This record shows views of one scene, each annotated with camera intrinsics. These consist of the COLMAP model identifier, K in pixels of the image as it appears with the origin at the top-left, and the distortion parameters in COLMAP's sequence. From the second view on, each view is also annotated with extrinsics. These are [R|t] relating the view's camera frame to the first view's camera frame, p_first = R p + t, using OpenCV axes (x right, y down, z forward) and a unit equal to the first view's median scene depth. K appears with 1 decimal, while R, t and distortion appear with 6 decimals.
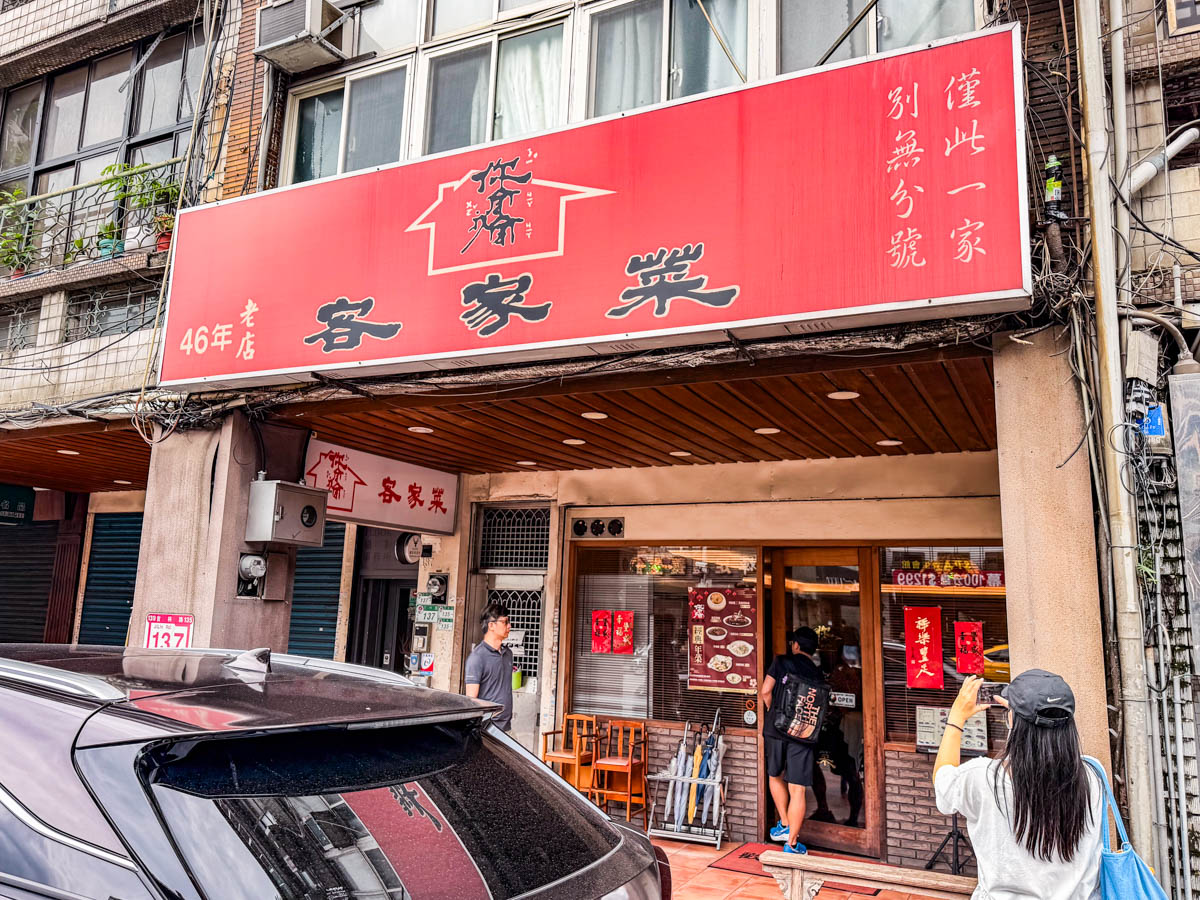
lens RADIAL K [[915.7, 0, 600.0], [0, 915.7, 450.0], [0, 0, 1]] dist [0.039866, -0.003486]
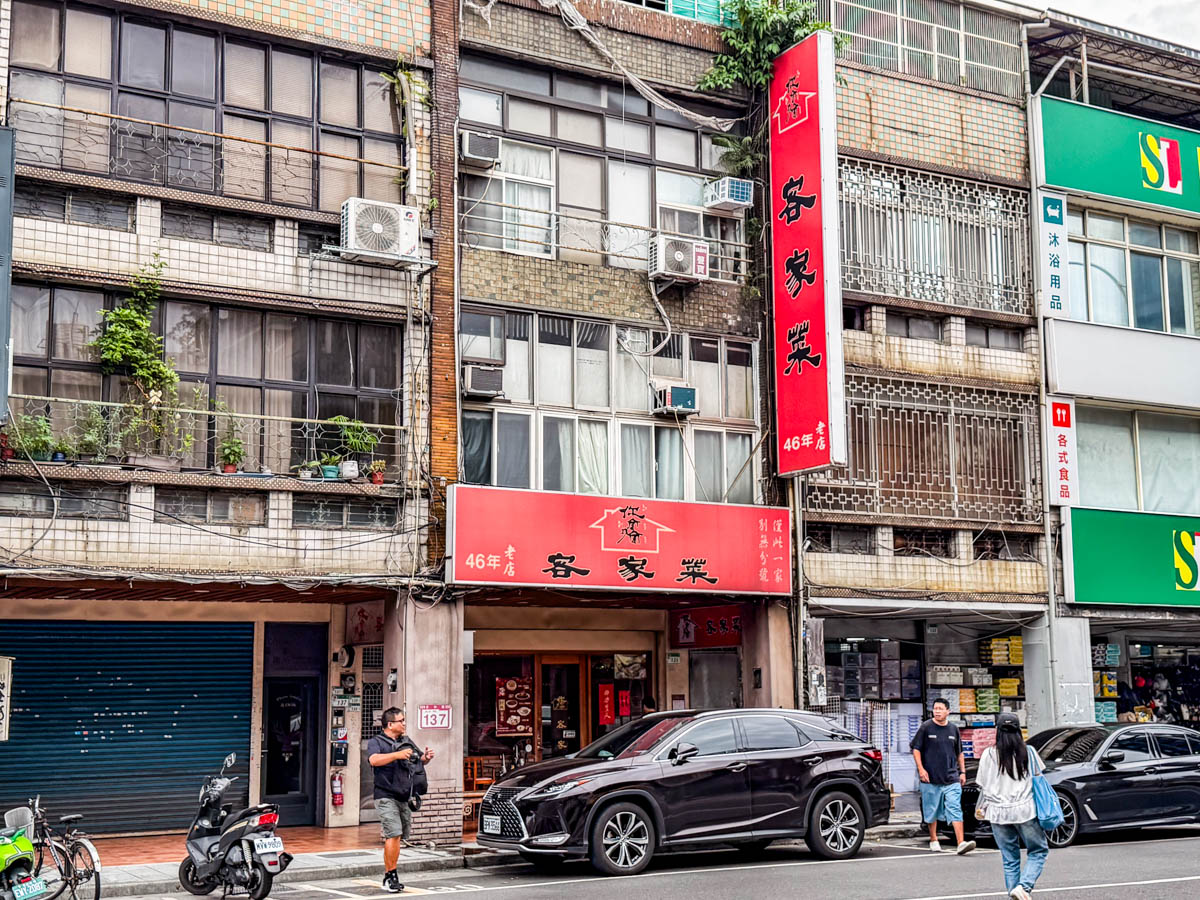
lens RADIAL K [[1590.5, 0, 600.0], [0, 1590.5, 450.0], [0, 0, 1]] dist [0.010683, -0.027071]
pose [[0.544852, 0.085580, 0.834154, -3.004040], [-0.120017, 0.992495, -0.023432, -0.294156], [-0.829899, -0.087346, 0.551034, -0.989089]]
